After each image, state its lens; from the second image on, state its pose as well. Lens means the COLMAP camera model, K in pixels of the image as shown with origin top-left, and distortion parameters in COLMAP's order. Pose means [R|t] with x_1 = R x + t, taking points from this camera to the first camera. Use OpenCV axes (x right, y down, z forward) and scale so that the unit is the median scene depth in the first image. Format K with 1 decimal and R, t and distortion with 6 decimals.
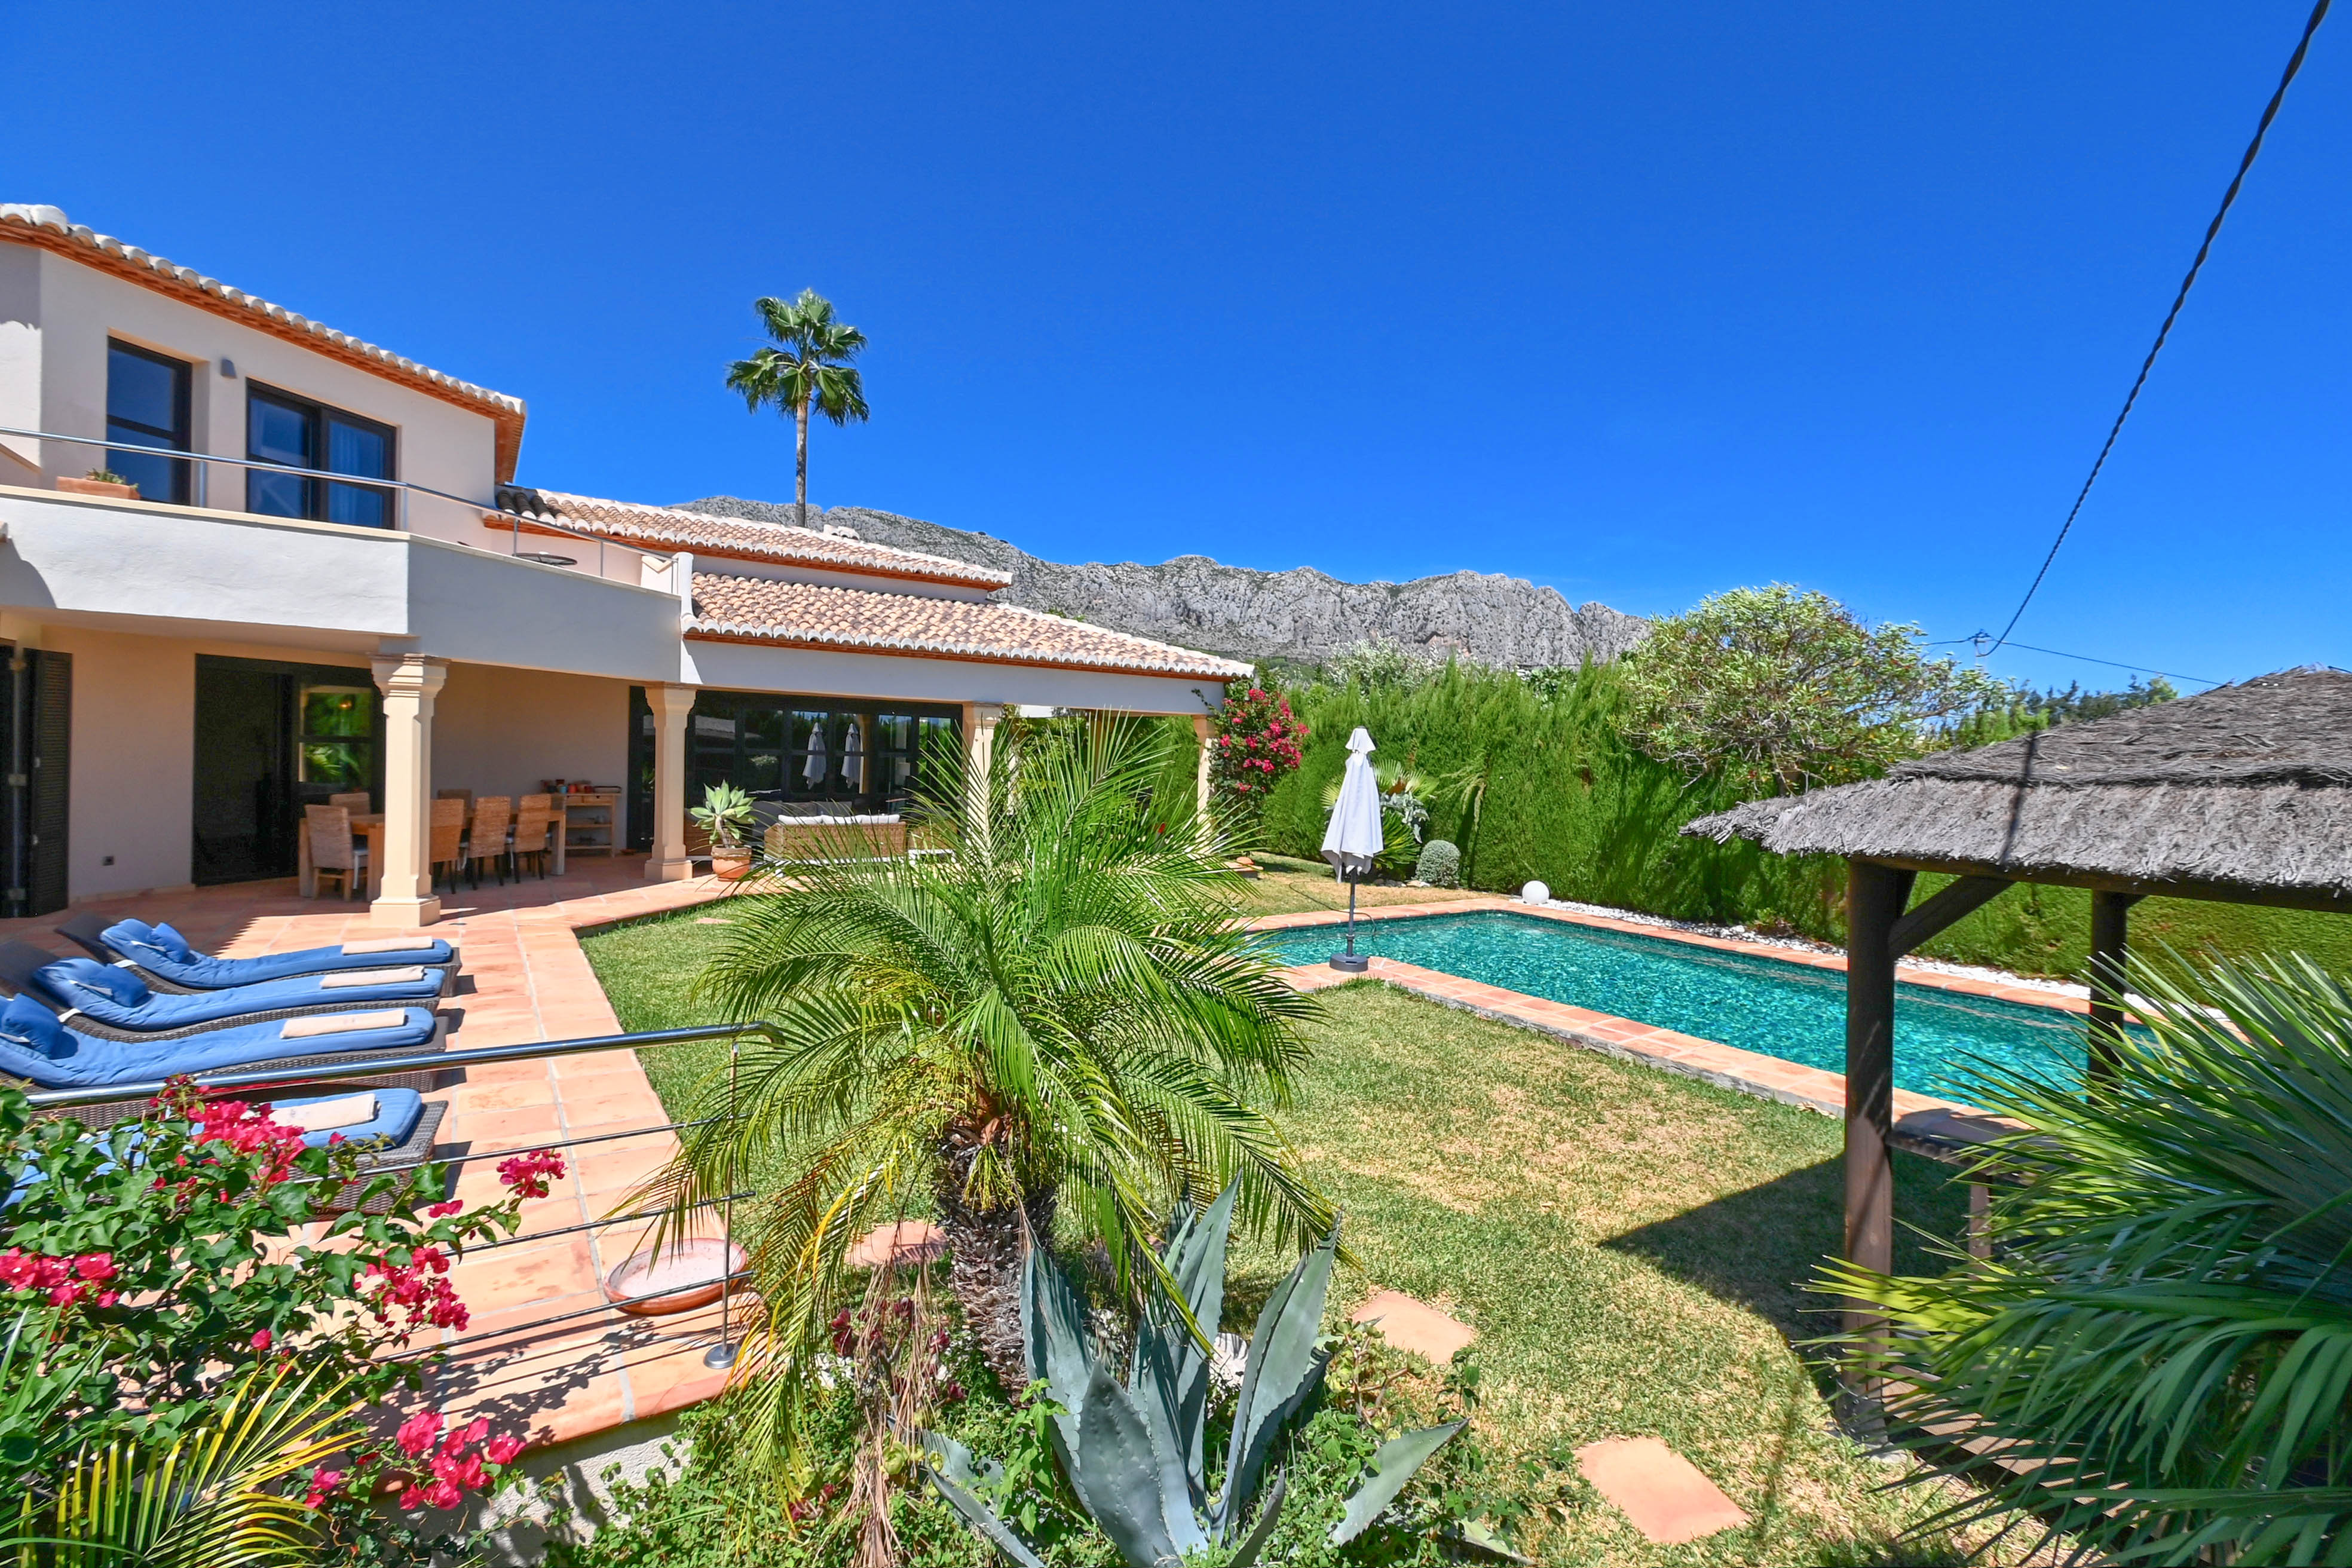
lens RADIAL K [[999.1, 0, 1194.9], [0, 999.1, 710.2], [0, 0, 1]] dist [0.017120, 0.000130]
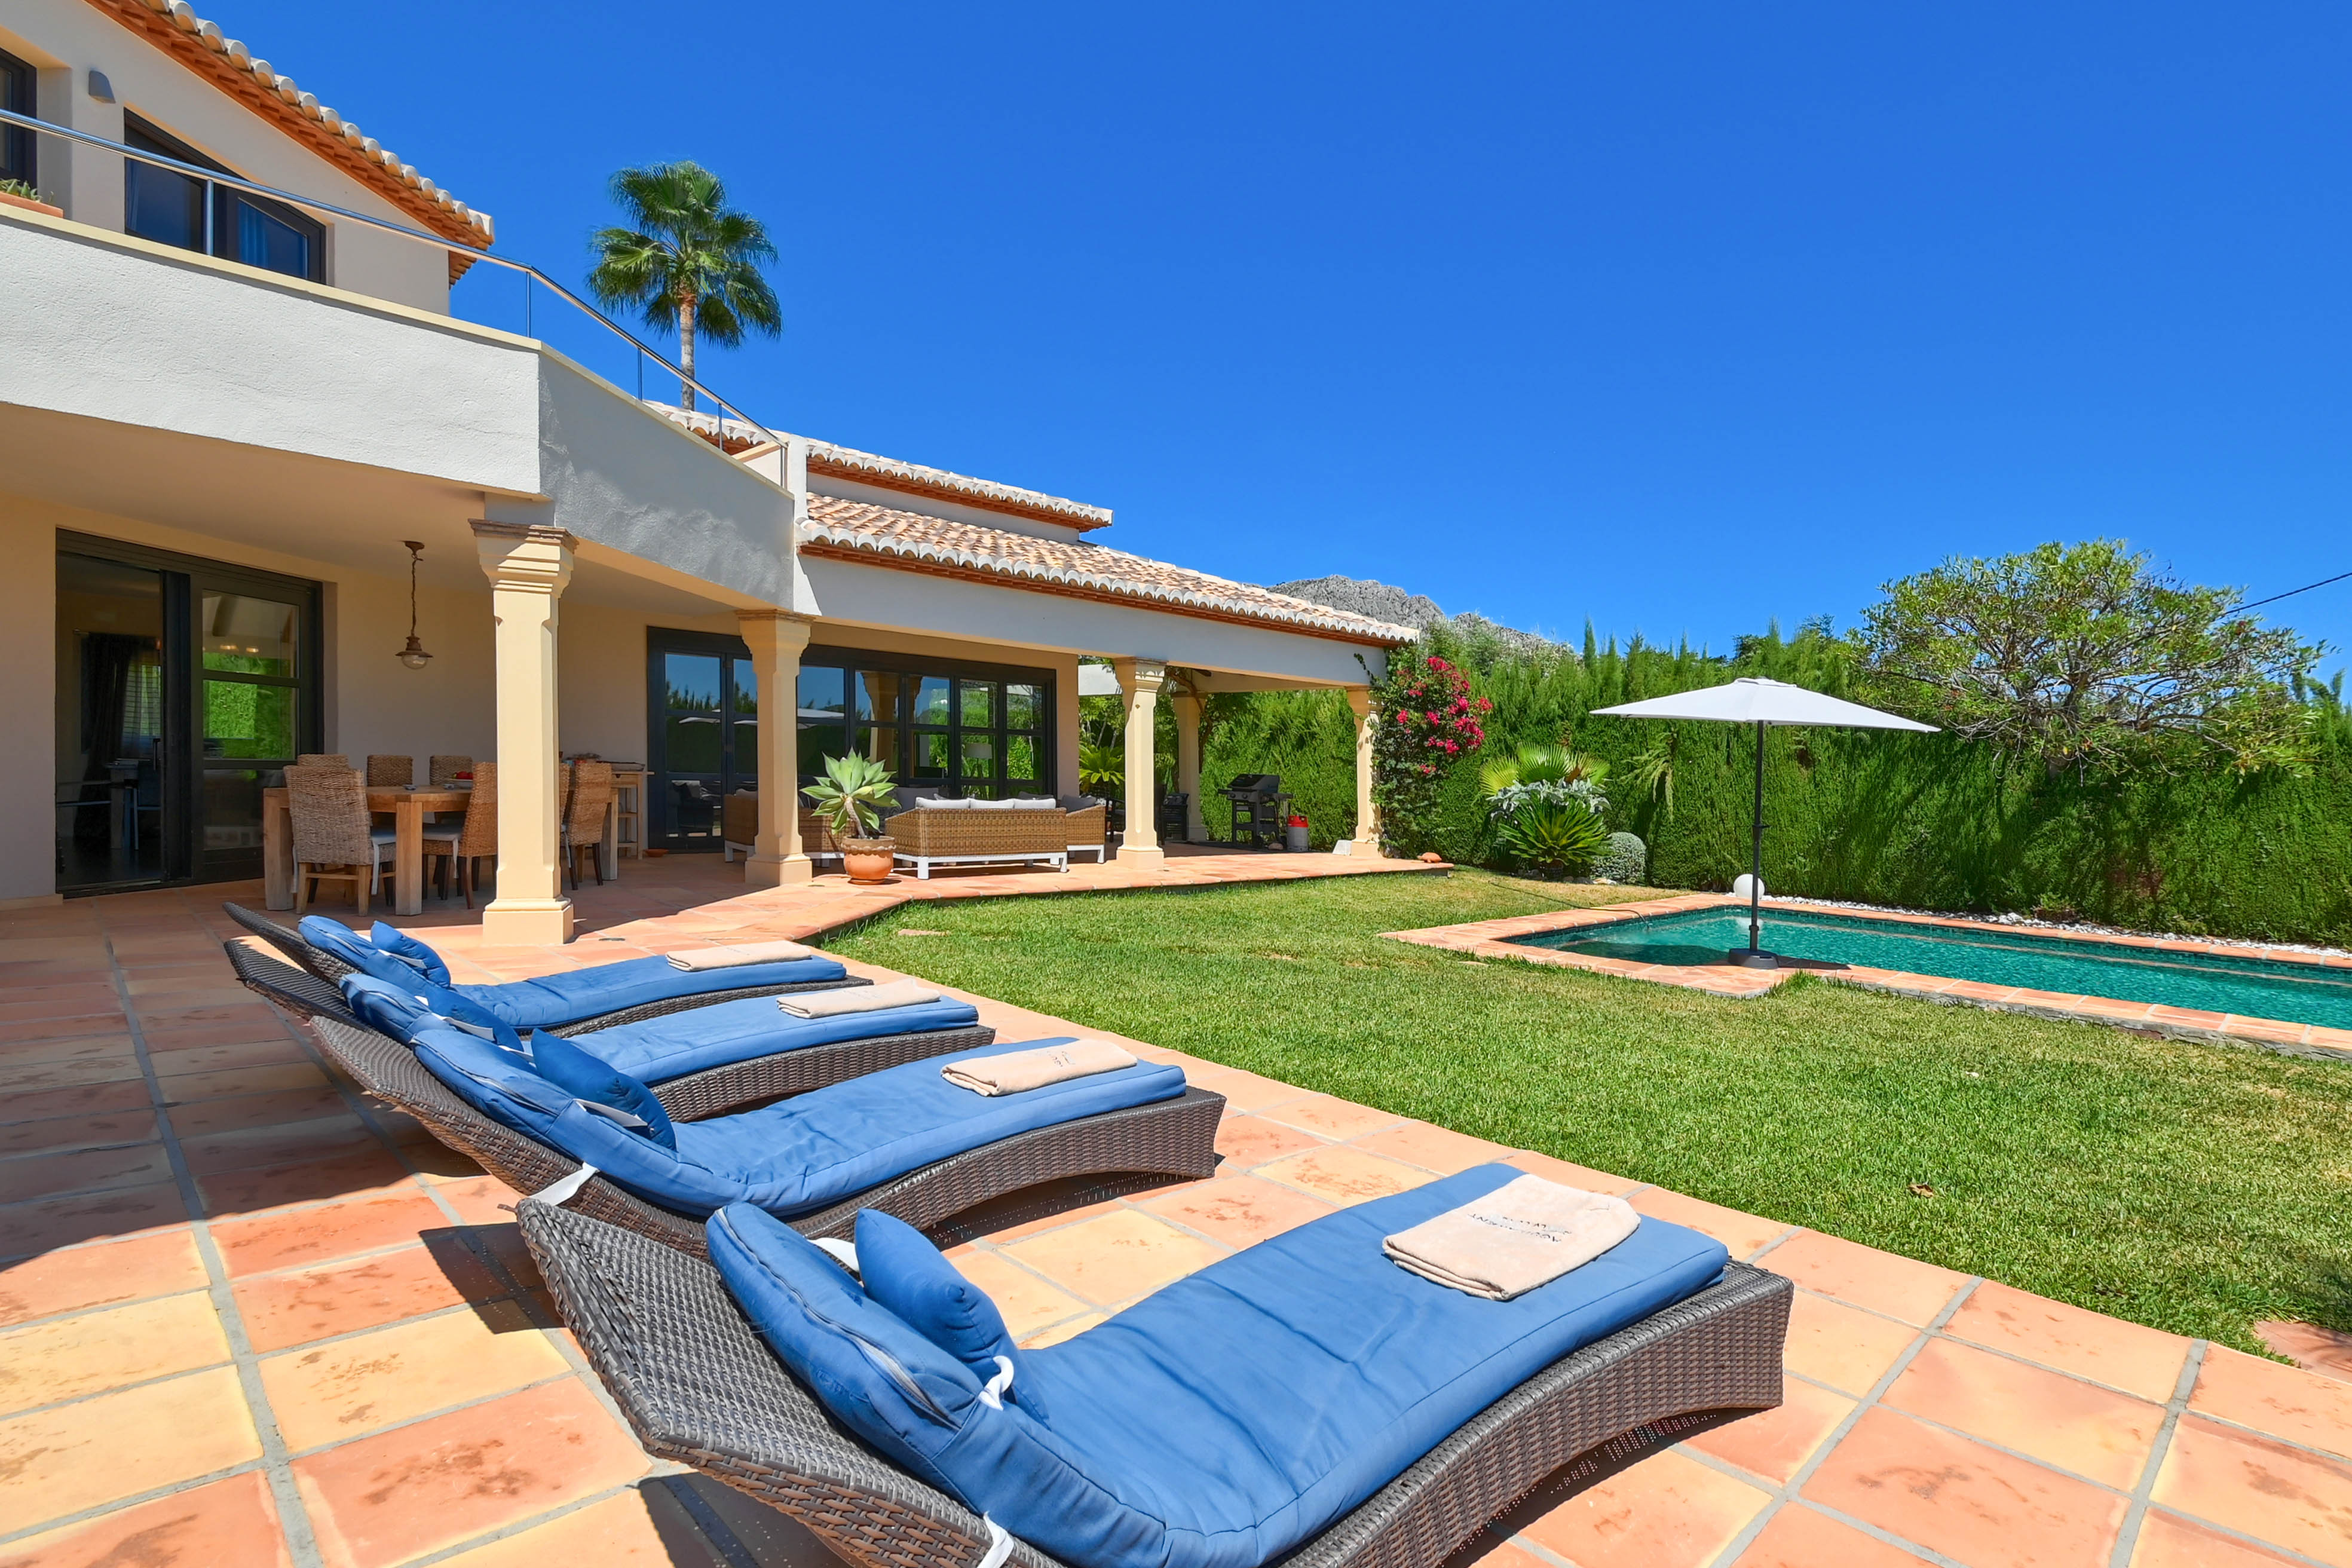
lens RADIAL K [[1088.0, 0, 1272.5], [0, 1088.0, 711.9], [0, 0, 1]] dist [0.009490, -0.003527]
pose [[0.977361, 0.015100, 0.211040, -0.338445], [-0.013369, 0.999864, -0.009627, 0.047030], [-0.211157, 0.006588, 0.977430, 0.157345]]
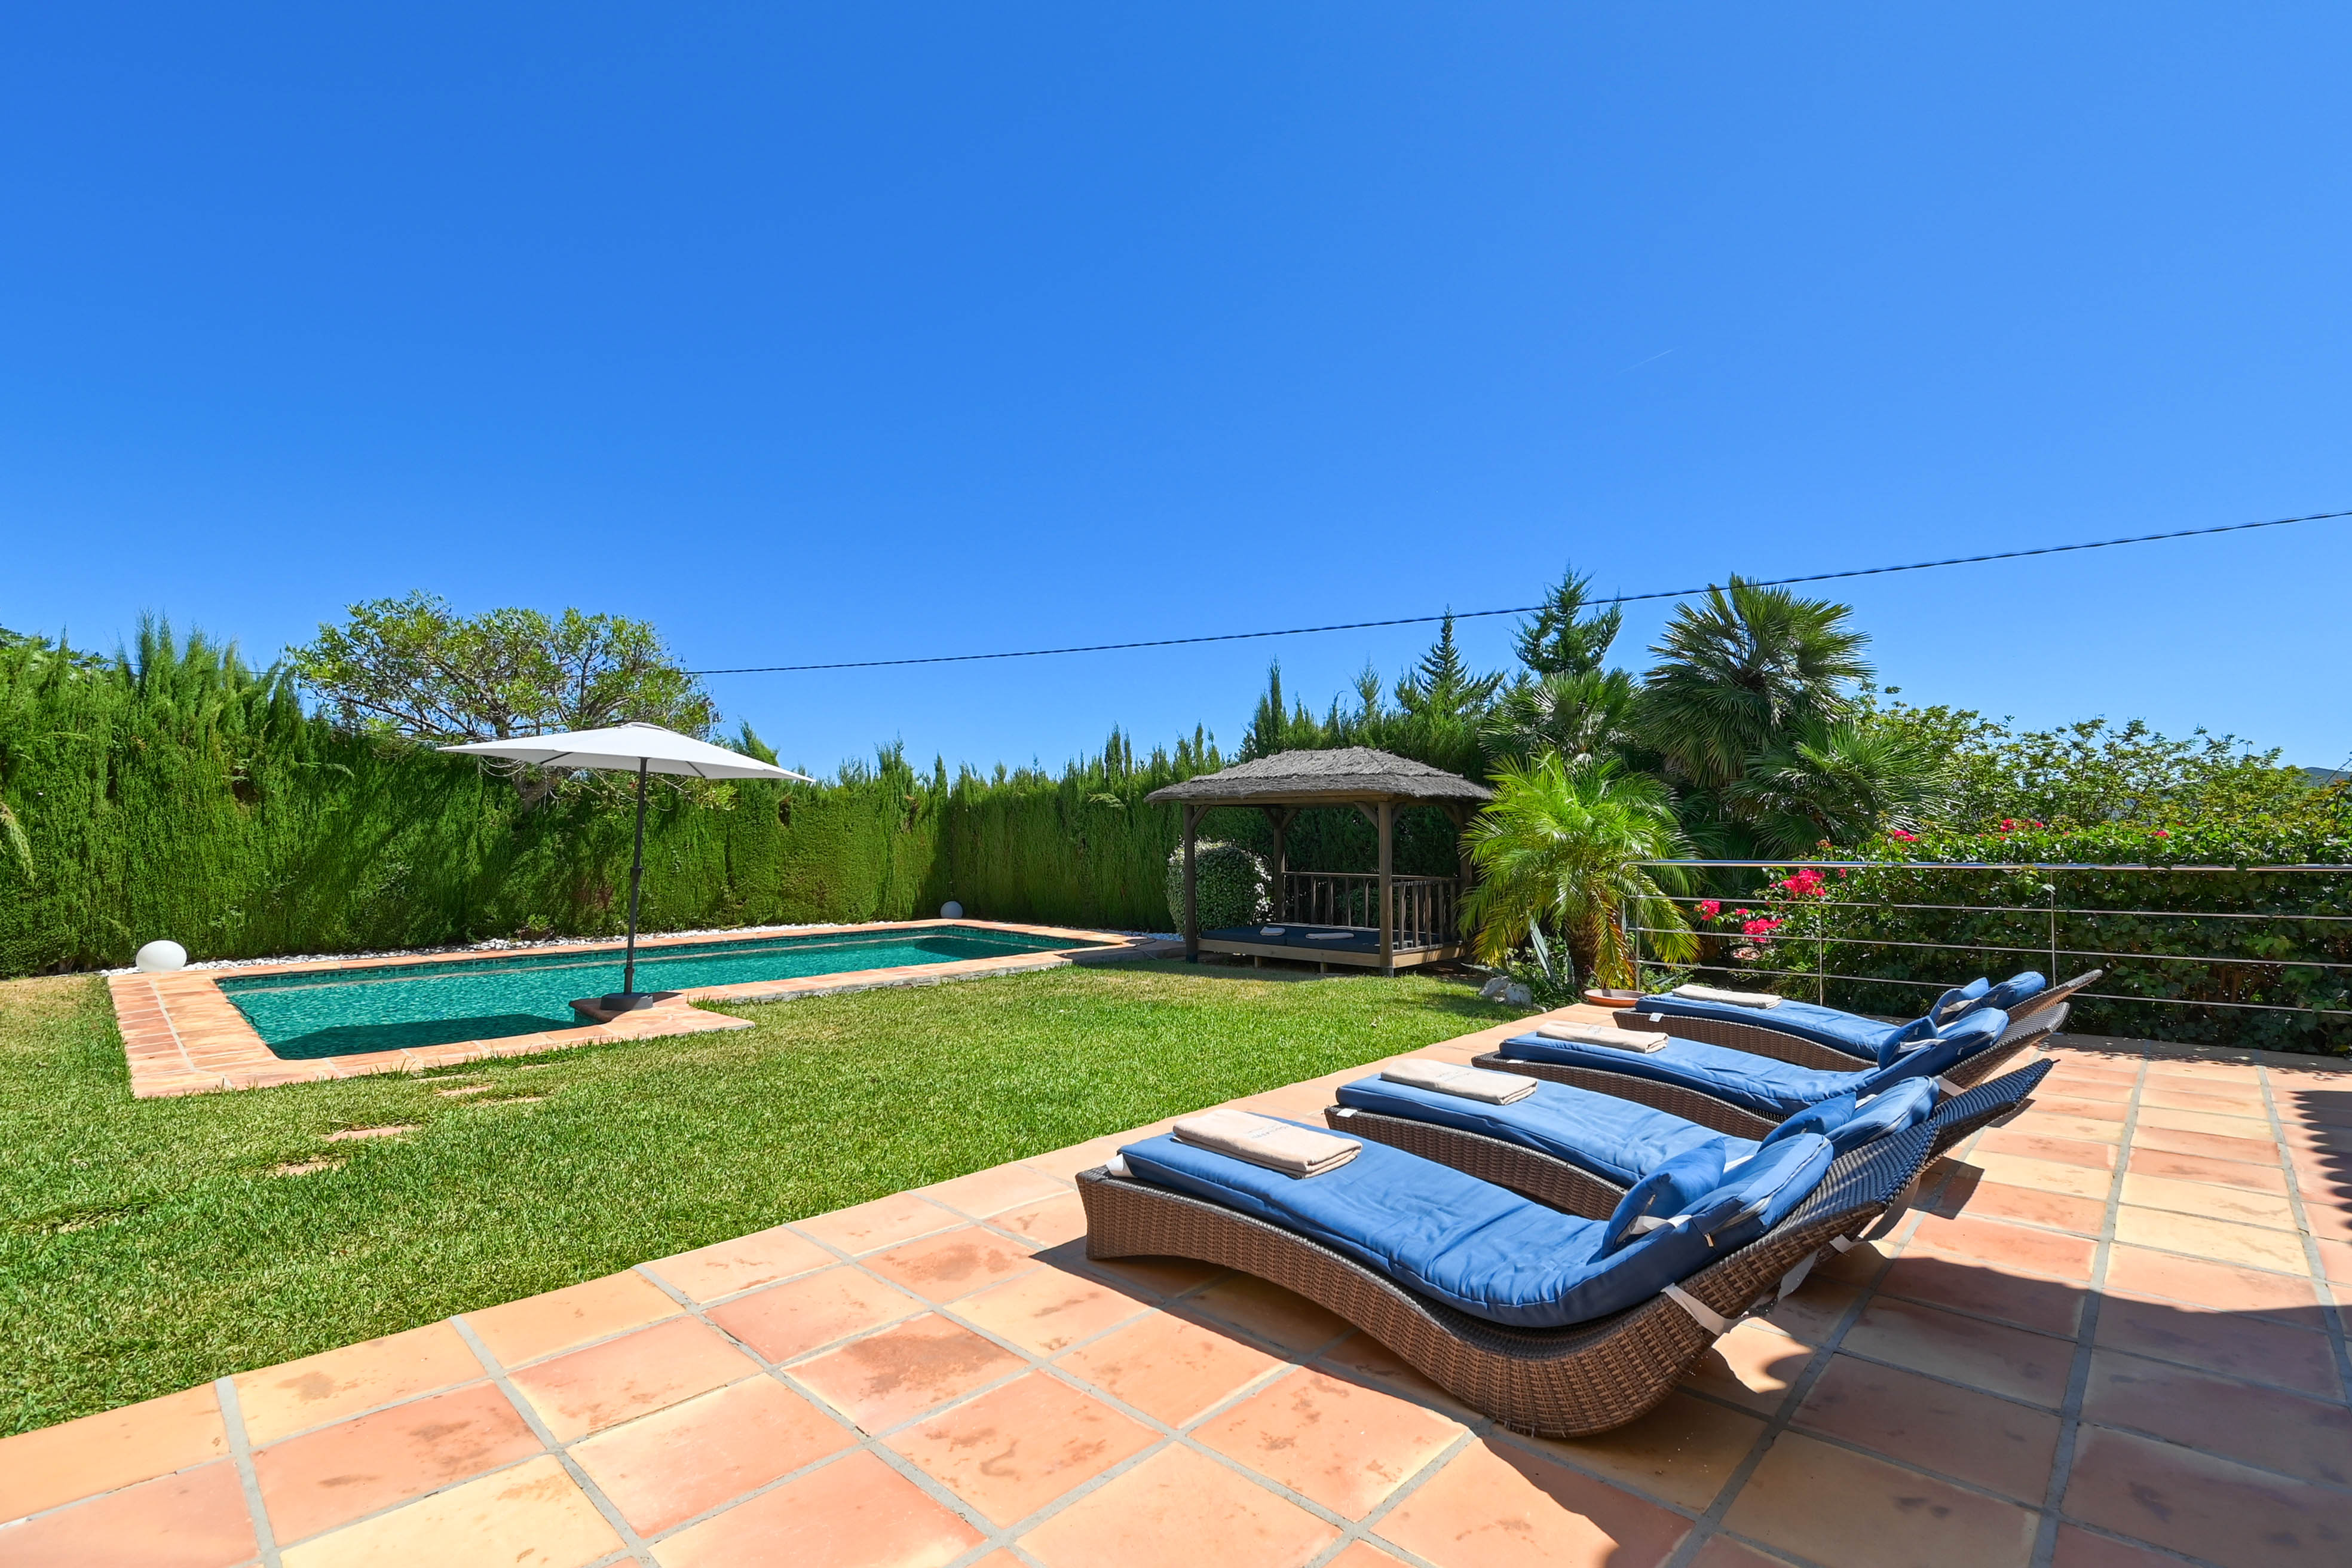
lens RADIAL K [[1054.4, 0, 1181.9], [0, 1054.4, 837.9], [0, 0, 1]] dist [0.007904, -0.001909]
pose [[-0.201762, -0.034260, 0.978835, -0.607968], [-0.051109, 0.998395, 0.024409, 0.054332], [-0.978100, -0.045102, -0.203189, 0.554033]]
